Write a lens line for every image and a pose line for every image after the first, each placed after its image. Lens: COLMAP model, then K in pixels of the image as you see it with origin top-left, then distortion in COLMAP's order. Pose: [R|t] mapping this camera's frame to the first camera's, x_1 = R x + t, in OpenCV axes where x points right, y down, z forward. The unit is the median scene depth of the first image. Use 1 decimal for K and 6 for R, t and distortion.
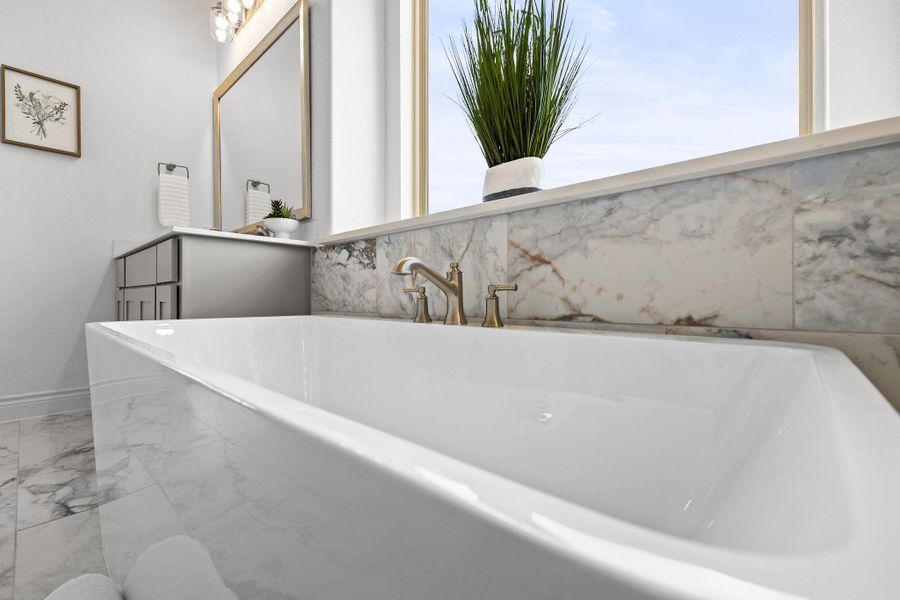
lens RADIAL K [[384.6, 0, 452.7], [0, 384.6, 295.5], [0, 0, 1]] dist [-0.006637, 0.001504]
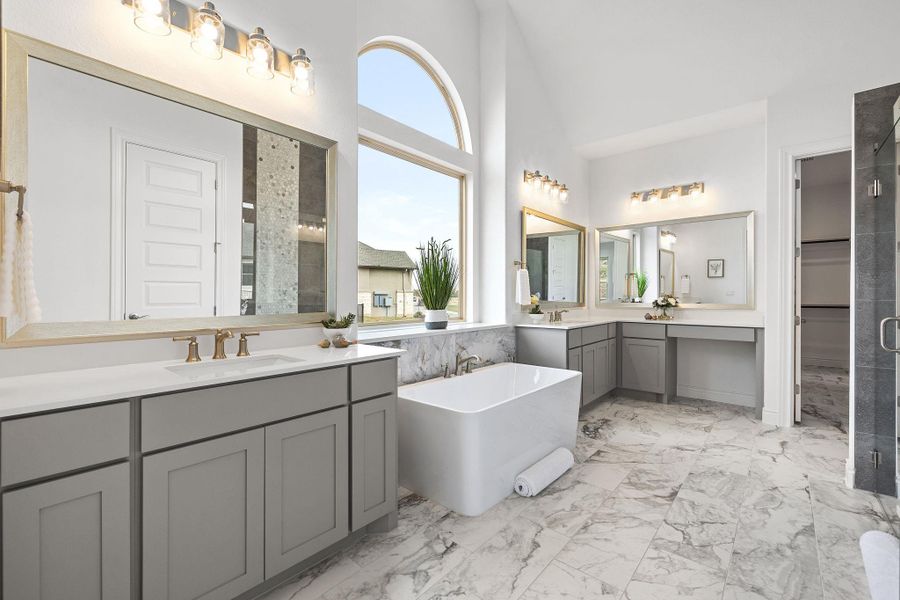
lens RADIAL K [[384.6, 0, 441.3], [0, 384.6, 297.5], [0, 0, 1]] dist [-0.006637, 0.001504]
pose [[-0.002493, 0.003607, 0.999990, -2.518091], [0.002735, 0.999990, -0.003600, -0.431158], [-0.999993, 0.002726, -0.002502, 1.022443]]
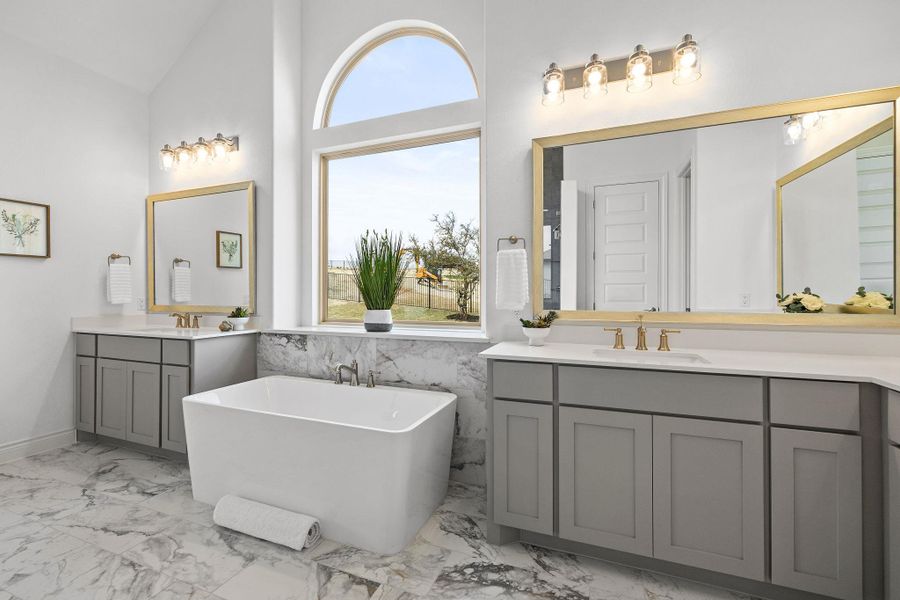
lens RADIAL K [[384.6, 0, 448.5], [0, 384.6, 286.3], [0, 0, 1]] dist [-0.006637, 0.001504]
pose [[0.936428, 0.006288, 0.350804, -0.267743], [-0.001963, 0.999918, -0.012683, -0.474438], [-0.350855, 0.011188, 0.936363, -1.367030]]
